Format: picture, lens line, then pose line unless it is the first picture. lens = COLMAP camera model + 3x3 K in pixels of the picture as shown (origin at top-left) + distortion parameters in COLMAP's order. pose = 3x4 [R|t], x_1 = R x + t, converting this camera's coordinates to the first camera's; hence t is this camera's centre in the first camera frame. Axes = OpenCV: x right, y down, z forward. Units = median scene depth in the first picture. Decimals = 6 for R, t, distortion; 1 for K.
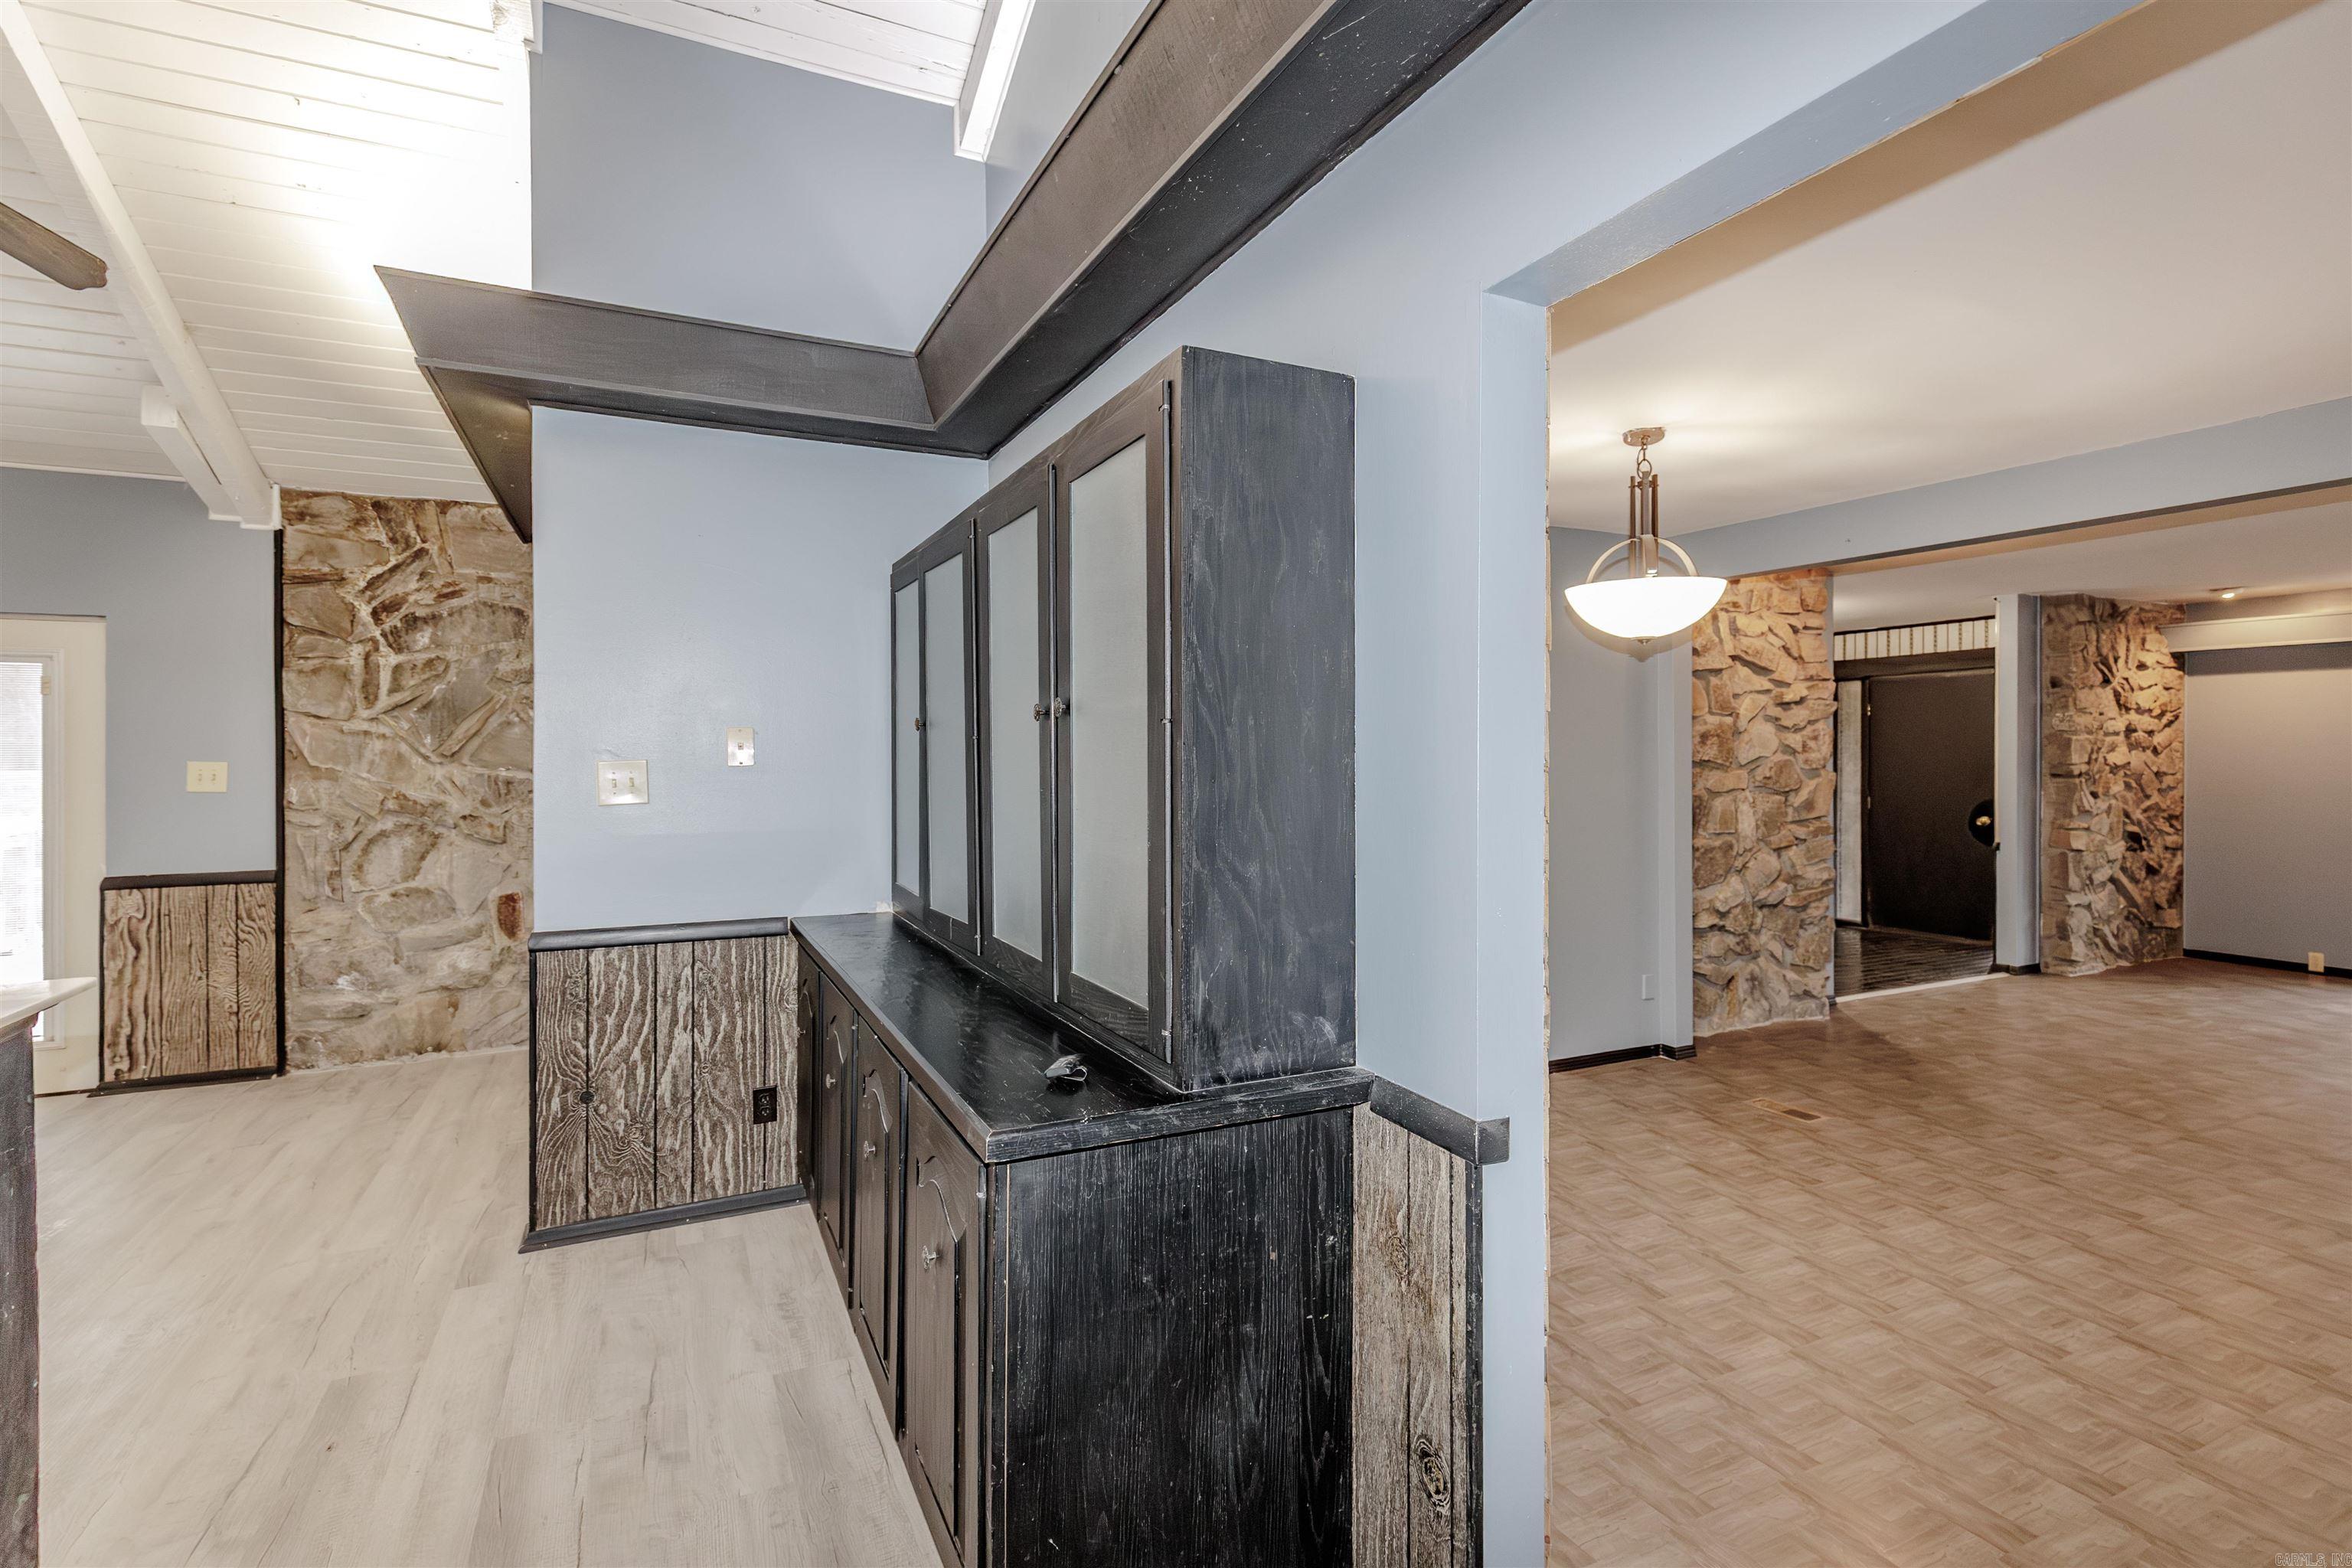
lens RADIAL K [[1093.2, 0, 1174.6], [0, 1093.2, 754.3], [0, 0, 1]] dist [0.000360, 0.000028]
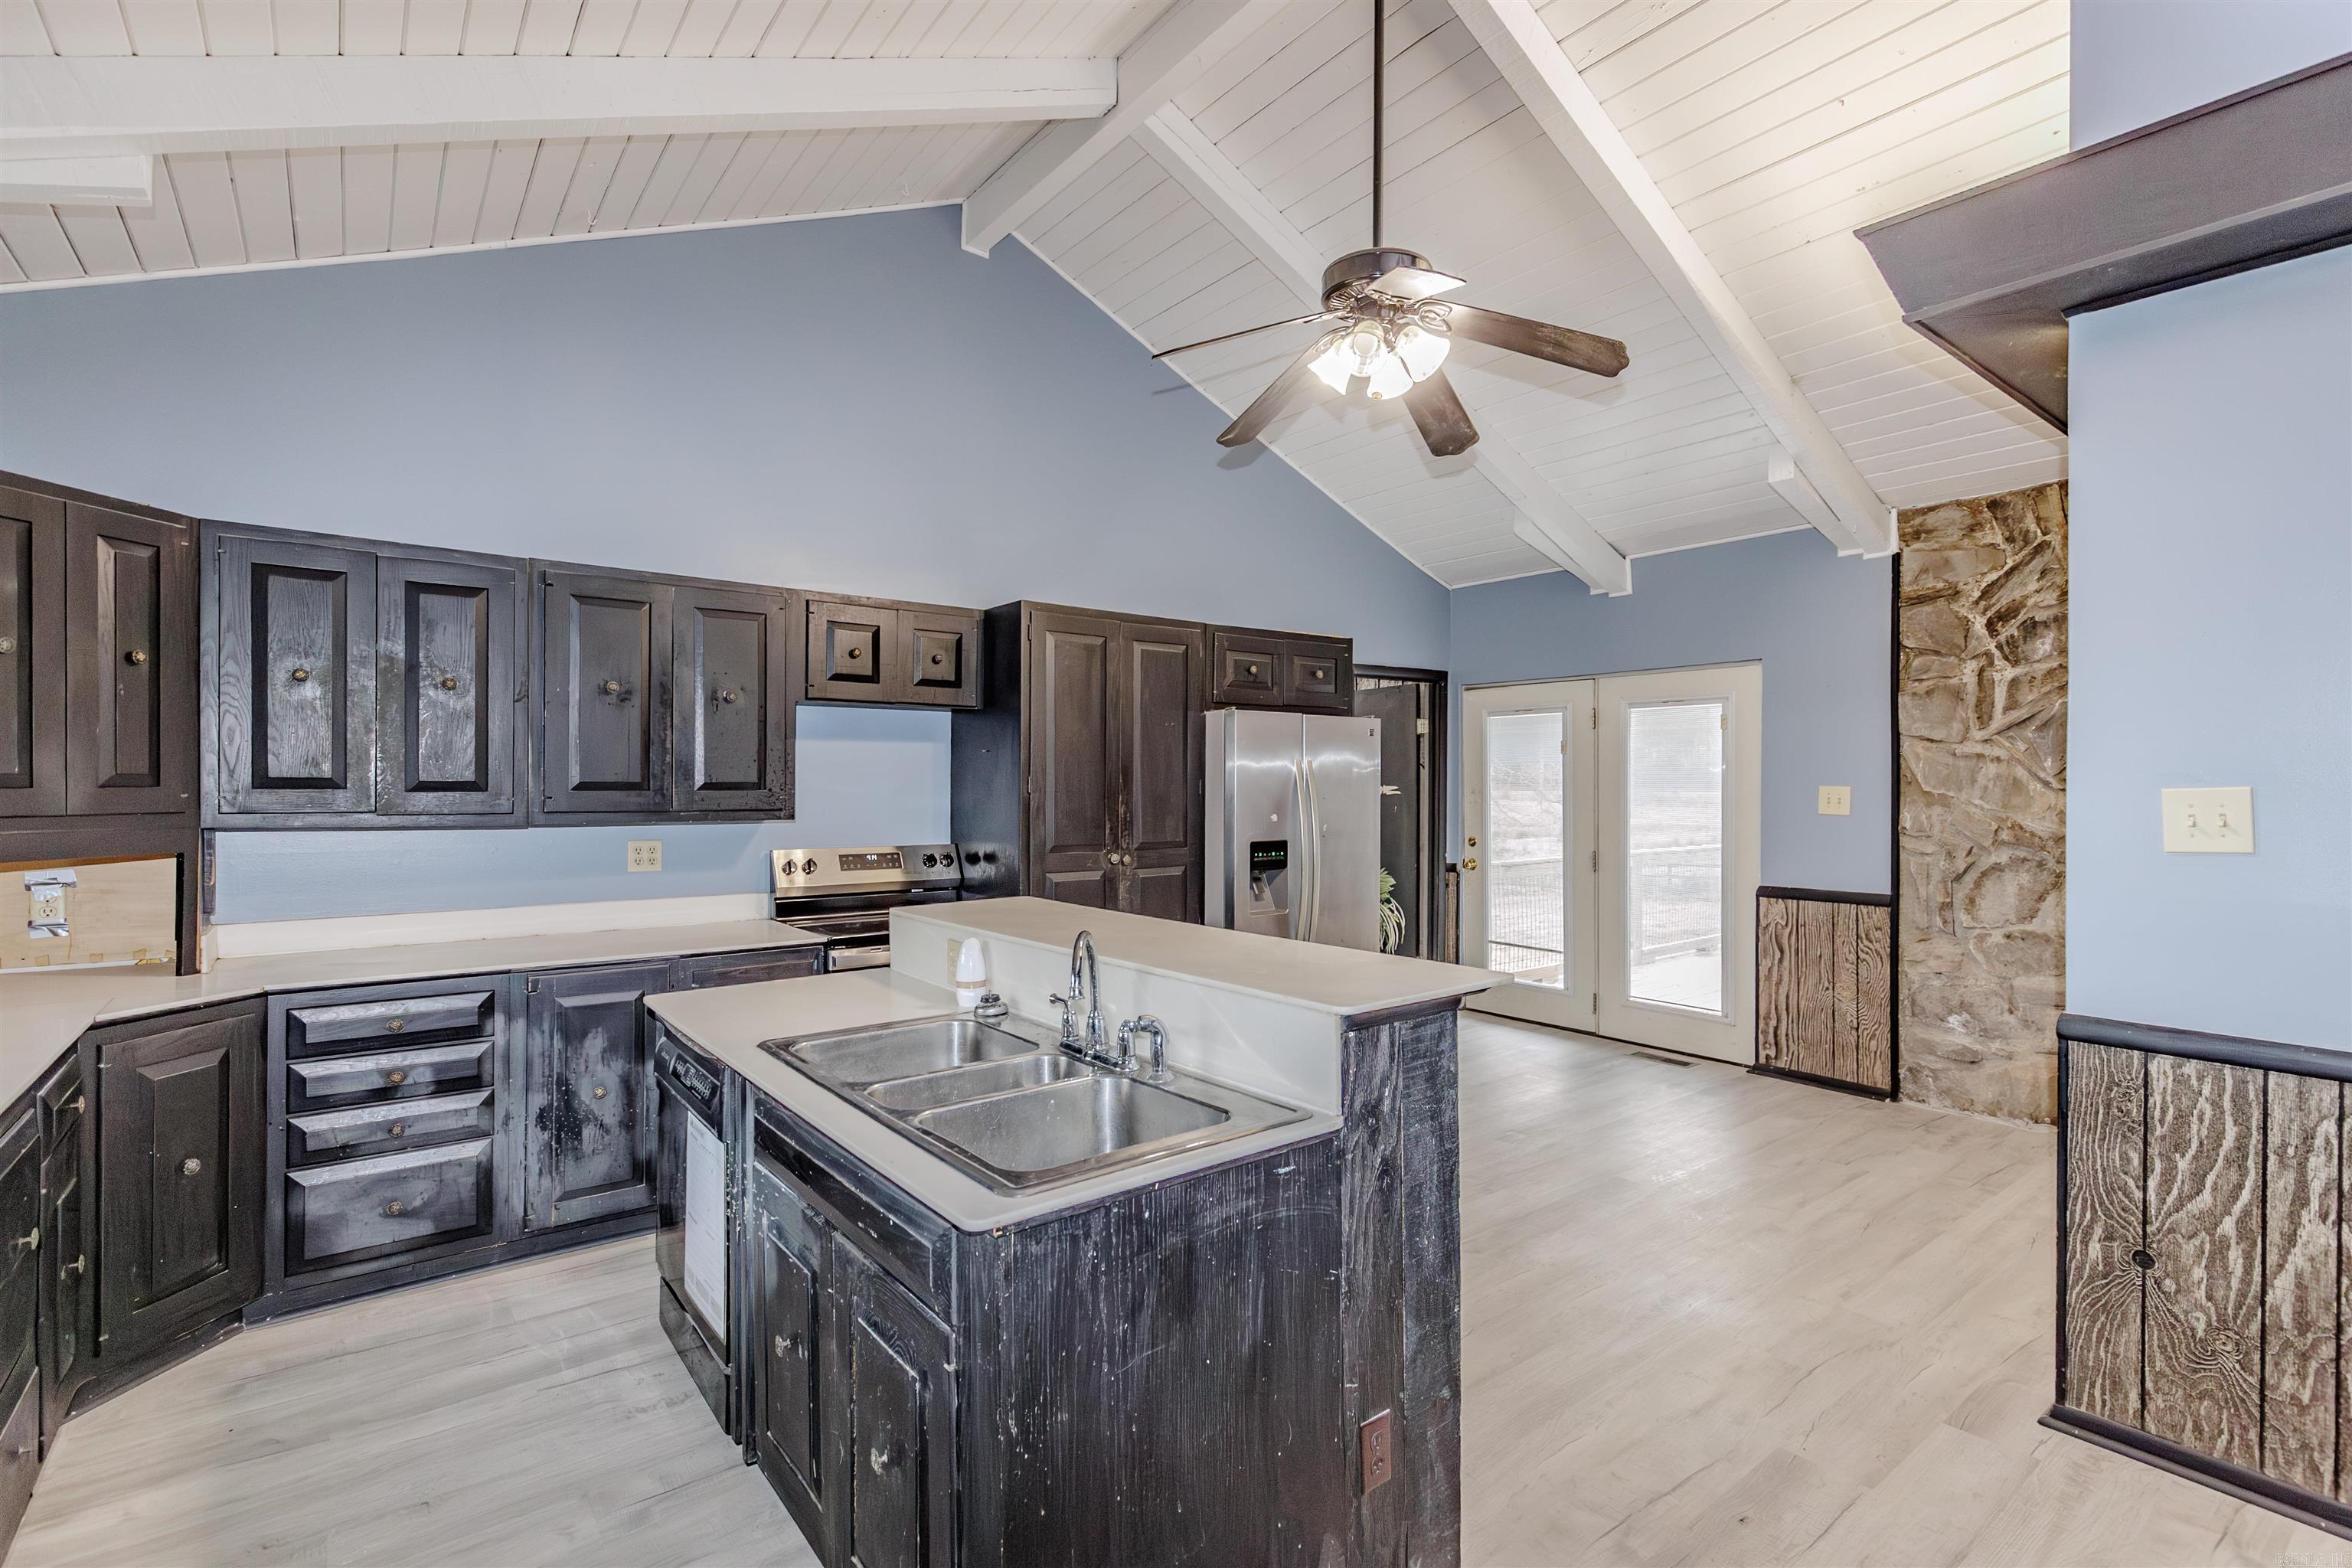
lens RADIAL K [[1090.7, 0, 1183.2], [0, 1090.7, 786.5], [0, 0, 1]] dist [0.001015, -0.000734]
pose [[0.212040, 0.007905, -0.977229, 0.015059], [-0.002199, 0.999969, 0.007612, 0.000619], [0.977258, 0.000535, 0.212051, 0.155029]]
